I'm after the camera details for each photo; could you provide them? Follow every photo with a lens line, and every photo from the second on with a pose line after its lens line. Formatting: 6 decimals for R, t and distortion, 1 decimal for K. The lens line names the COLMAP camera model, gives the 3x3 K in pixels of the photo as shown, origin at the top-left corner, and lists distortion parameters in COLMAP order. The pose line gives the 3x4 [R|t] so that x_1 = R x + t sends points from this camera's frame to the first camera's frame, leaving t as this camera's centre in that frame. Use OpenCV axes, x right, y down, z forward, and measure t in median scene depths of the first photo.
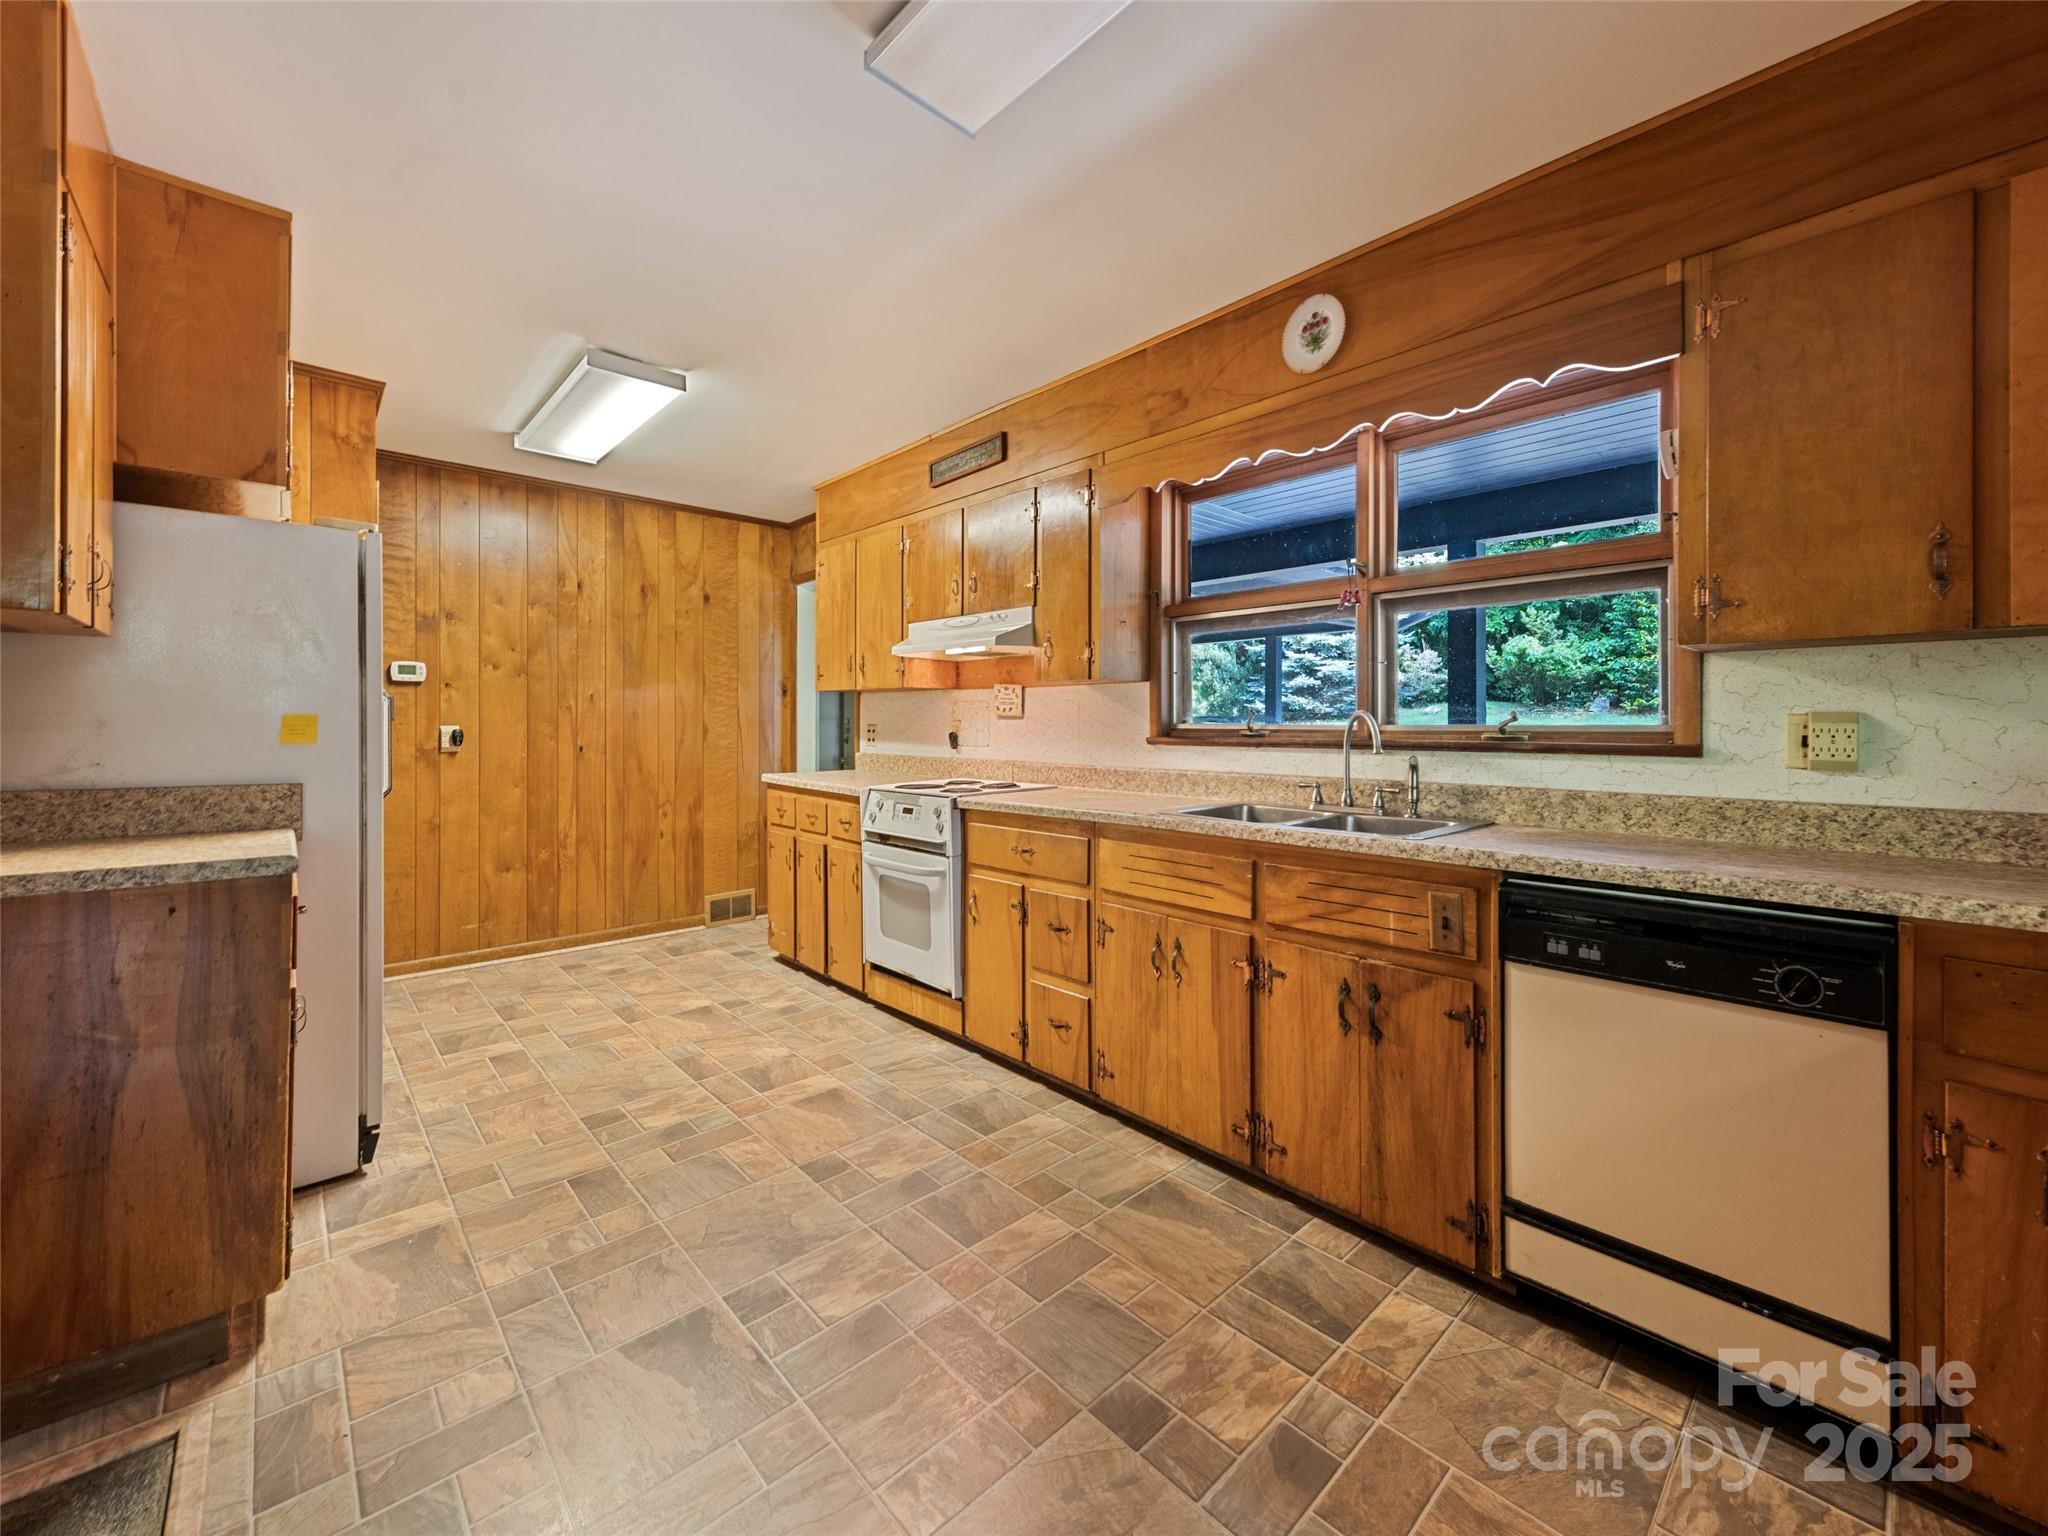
lens RADIAL K [[811.9, 0, 1020.1], [0, 811.9, 722.6], [0, 0, 1]] dist [0.006930, -0.001355]
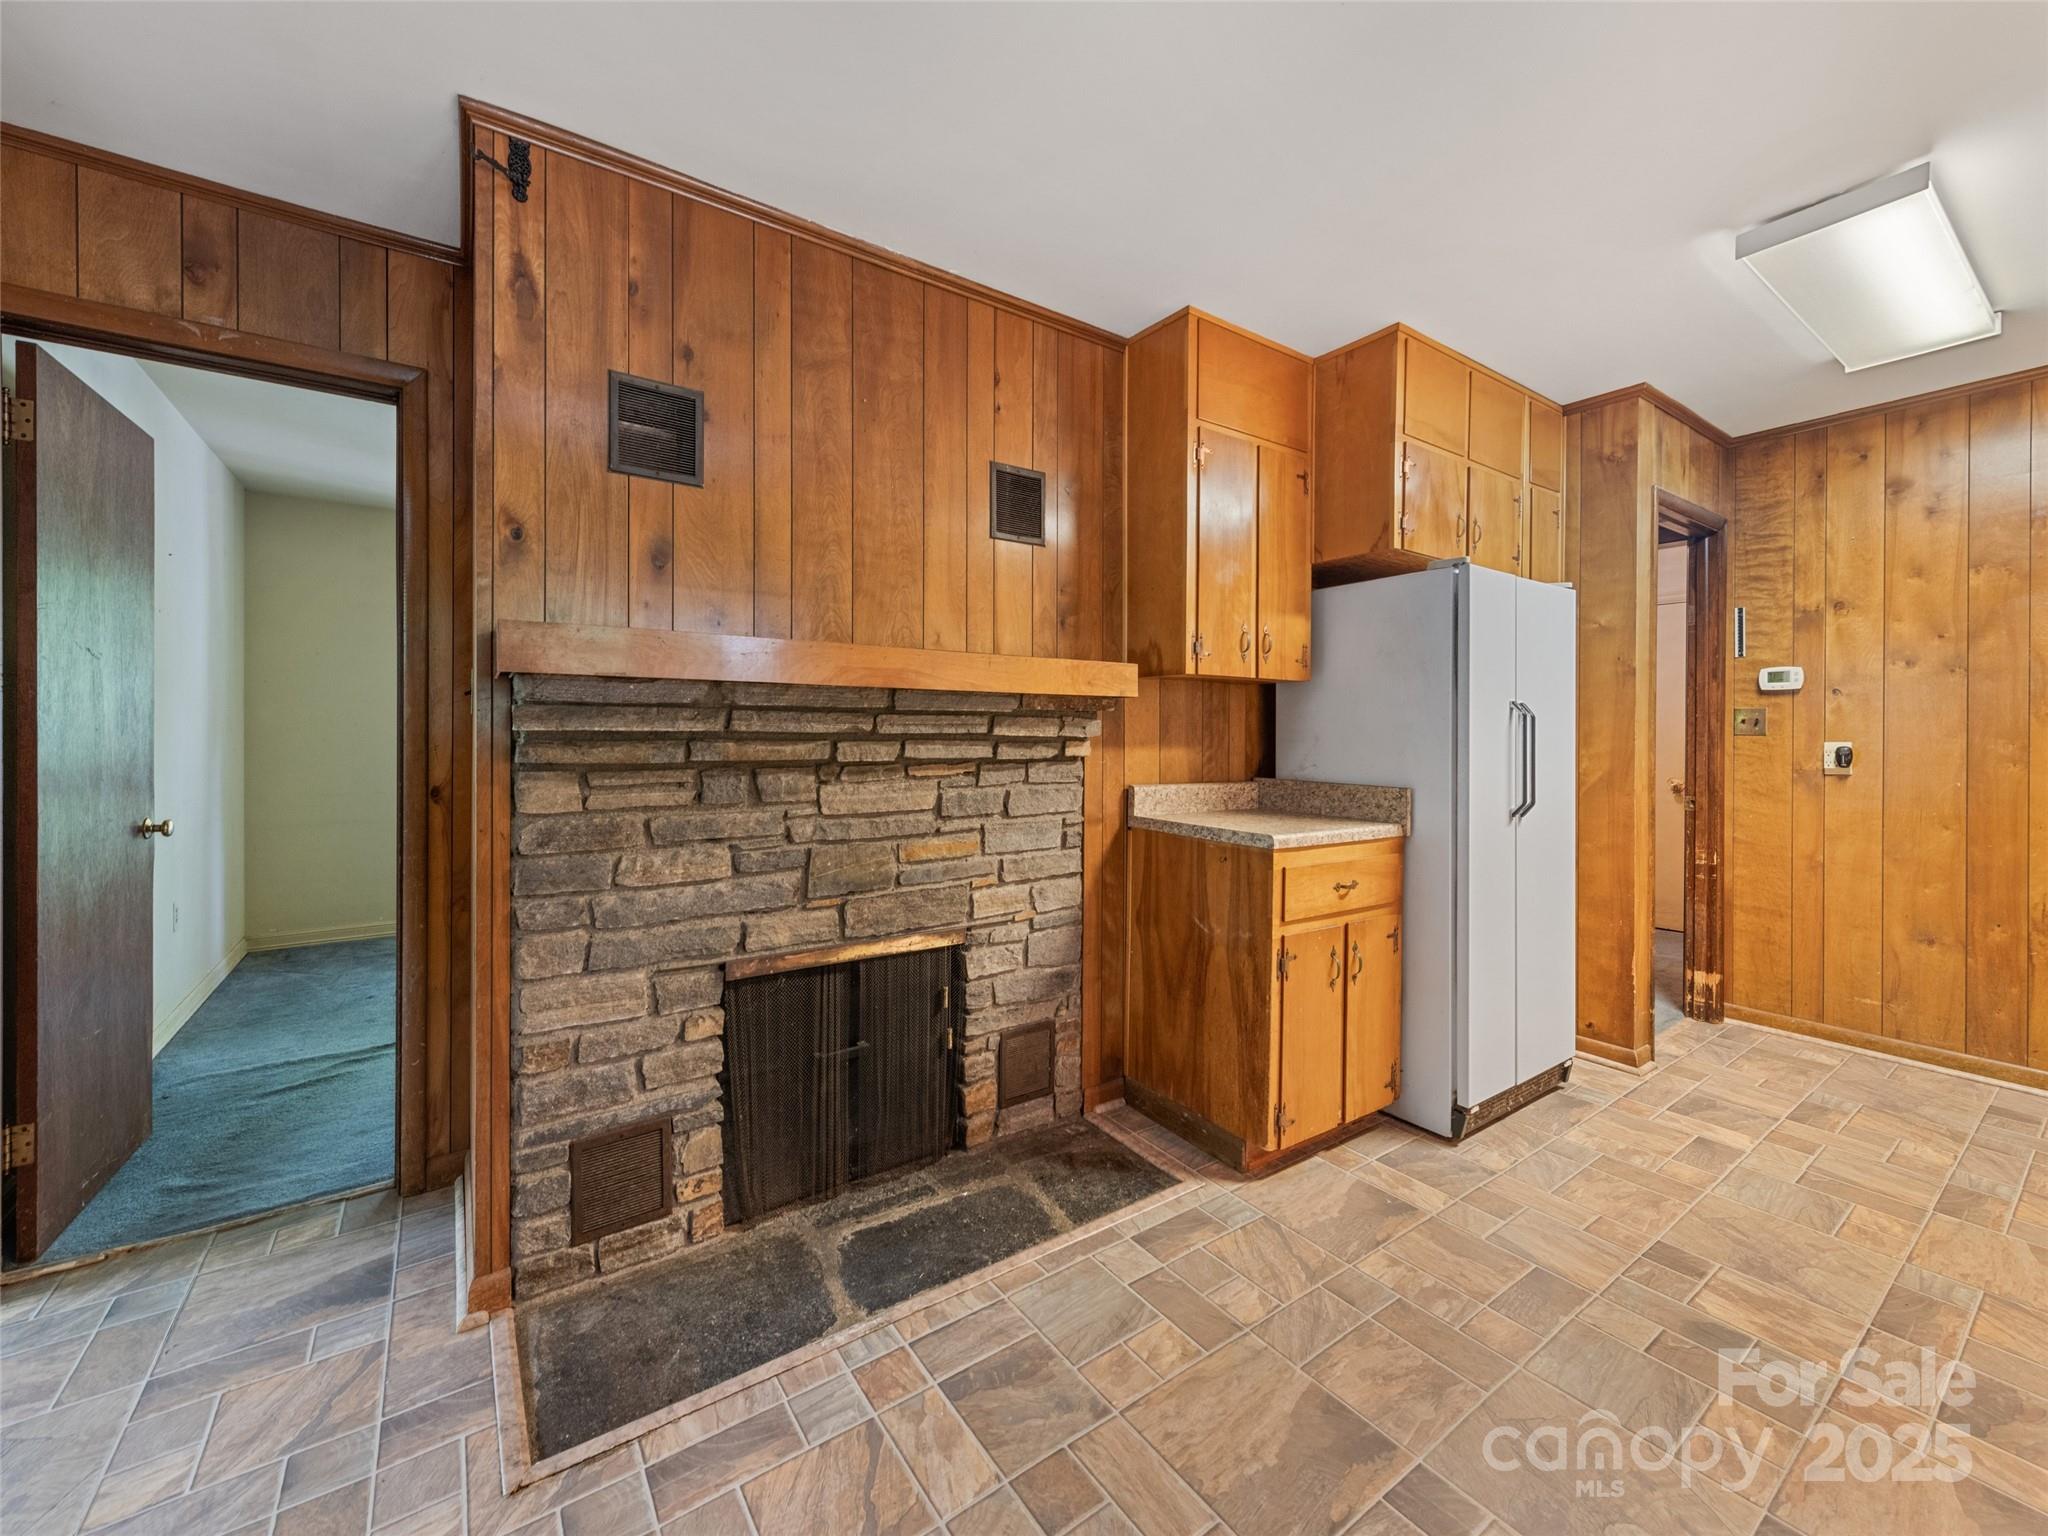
lens RADIAL K [[811.9, 0, 1021.8], [0, 811.9, 737.6], [0, 0, 1]] dist [0.006930, -0.001355]
pose [[-0.125362, 0.002878, -0.992107, 0.271256], [-0.001912, 0.999993, 0.003143, -0.002231], [0.992109, 0.002290, -0.125355, 0.411138]]
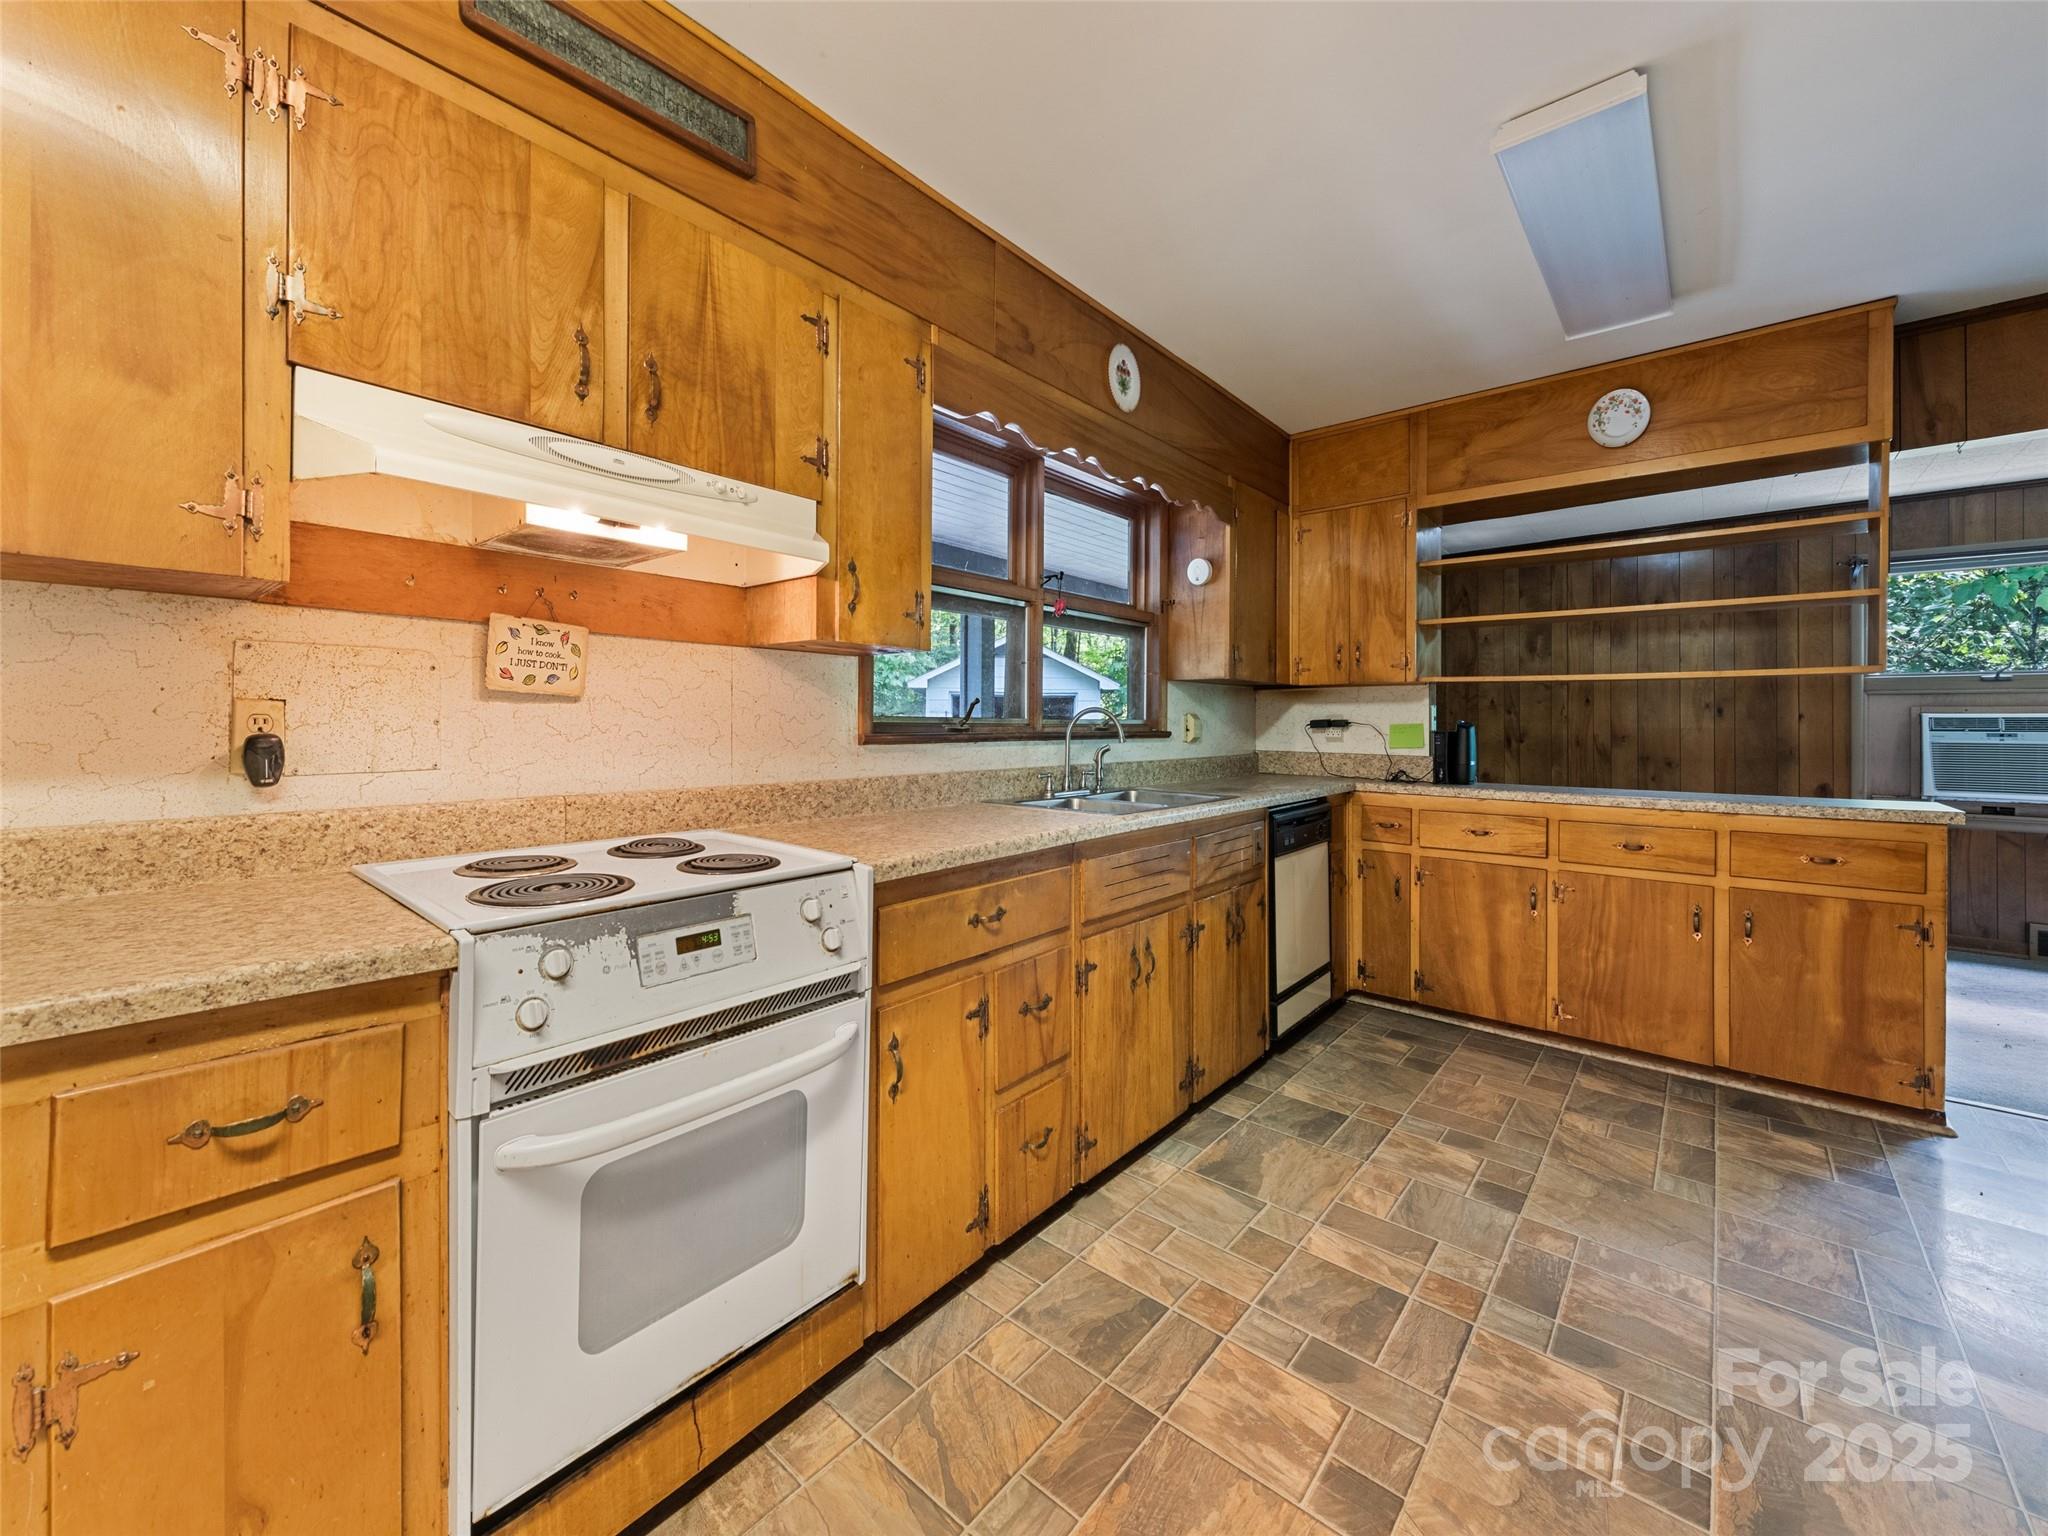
lens RADIAL K [[811.9, 0, 1016.2], [0, 811.9, 716.5], [0, 0, 1]] dist [0.006930, -0.001355]
pose [[-0.117243, 0.000612, 0.993103, -0.580083], [-0.011703, 0.999930, -0.001998, 0.002198], [-0.993034, -0.011857, -0.117228, 0.978380]]
